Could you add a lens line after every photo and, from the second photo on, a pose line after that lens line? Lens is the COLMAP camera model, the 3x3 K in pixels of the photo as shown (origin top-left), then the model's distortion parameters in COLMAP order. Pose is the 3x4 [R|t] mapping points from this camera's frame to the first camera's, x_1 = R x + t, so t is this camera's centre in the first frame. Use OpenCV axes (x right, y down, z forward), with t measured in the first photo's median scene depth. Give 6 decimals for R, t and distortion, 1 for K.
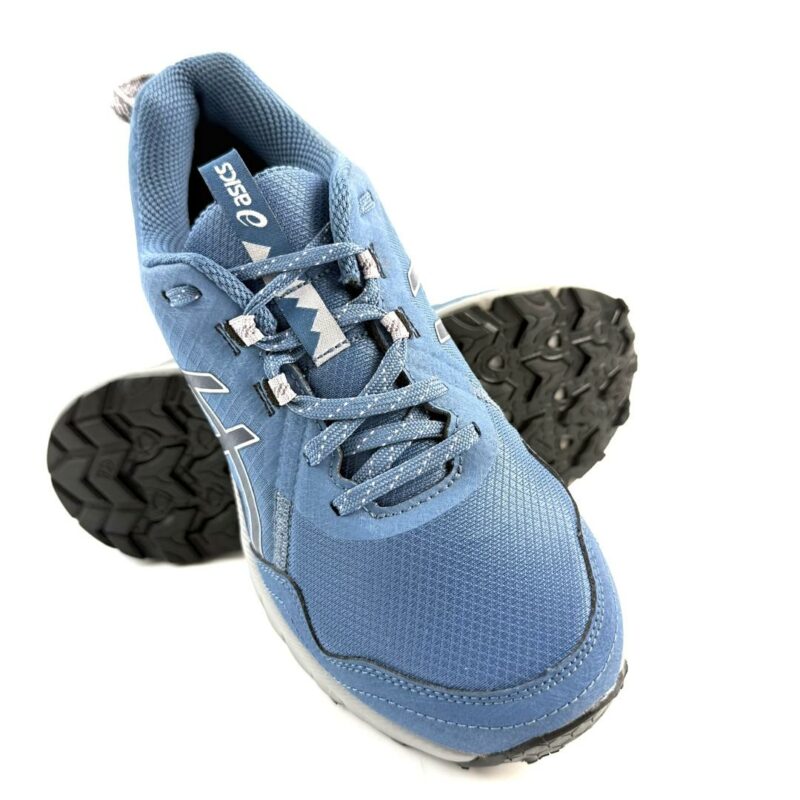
lens RADIAL K [[709.3, 0, 400.0], [0, 709.3, 400.0], [0, 0, 1]] dist [0.006990, -0.006149]
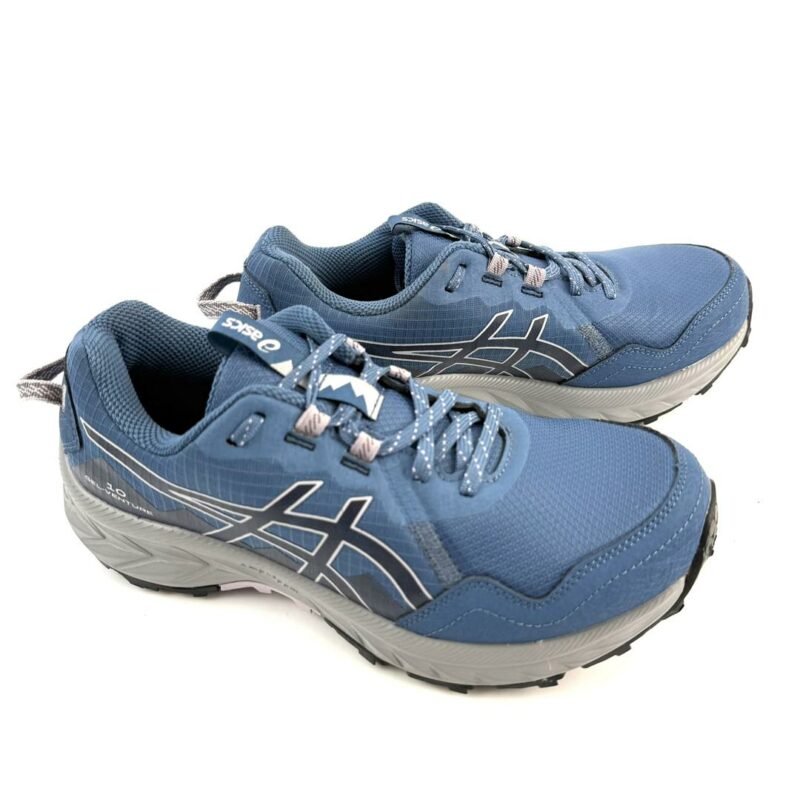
lens RADIAL K [[709.3, 0, 400.0], [0, 709.3, 400.0], [0, 0, 1]] dist [0.006990, -0.006149]
pose [[0.736586, -0.433449, 0.519195, -0.713038], [0.618923, 0.741514, -0.259021, 0.272212], [-0.272718, 0.512133, 0.814460, -0.019330]]
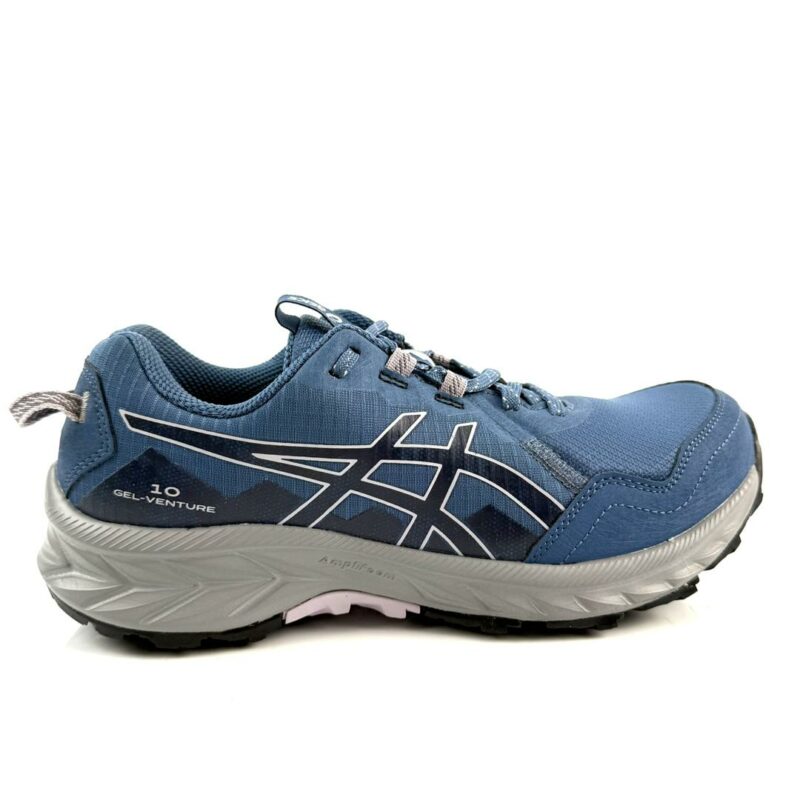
lens RADIAL K [[709.3, 0, 400.0], [0, 709.3, 400.0], [0, 0, 1]] dist [0.006990, -0.006149]
pose [[0.446787, -0.170097, 0.878321, -1.274826], [0.812154, 0.488870, -0.318453, 0.307843], [-0.375217, 0.855613, 0.356566, 0.638011]]
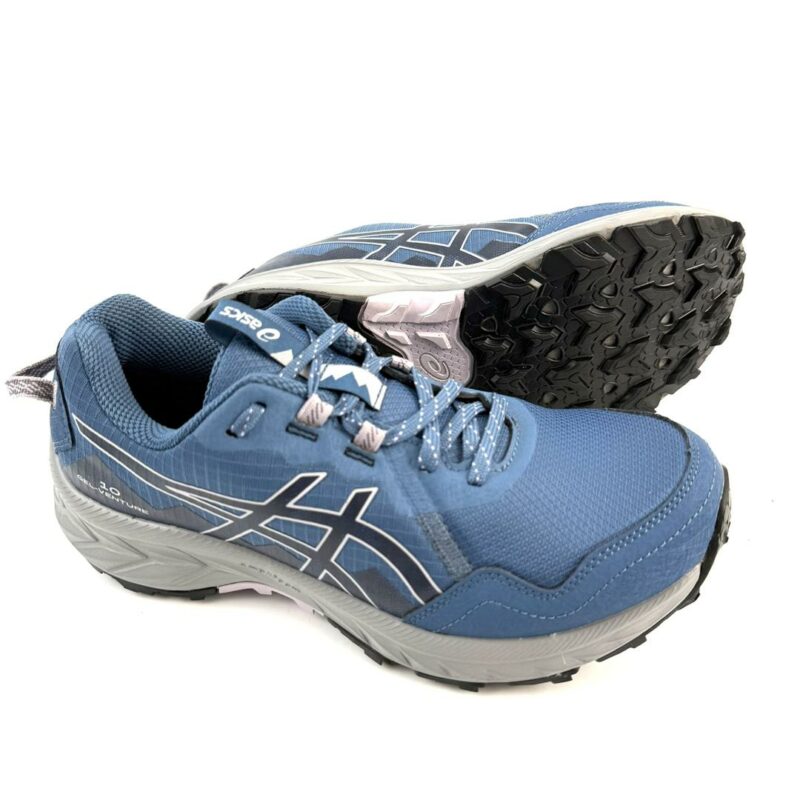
lens RADIAL K [[709.3, 0, 400.0], [0, 709.3, 400.0], [0, 0, 1]] dist [0.006990, -0.006149]
pose [[0.719950, -0.431483, 0.543594, -0.738299], [0.635029, 0.725569, -0.265121, 0.280428], [-0.280020, 0.536072, 0.796377, 0.040854]]
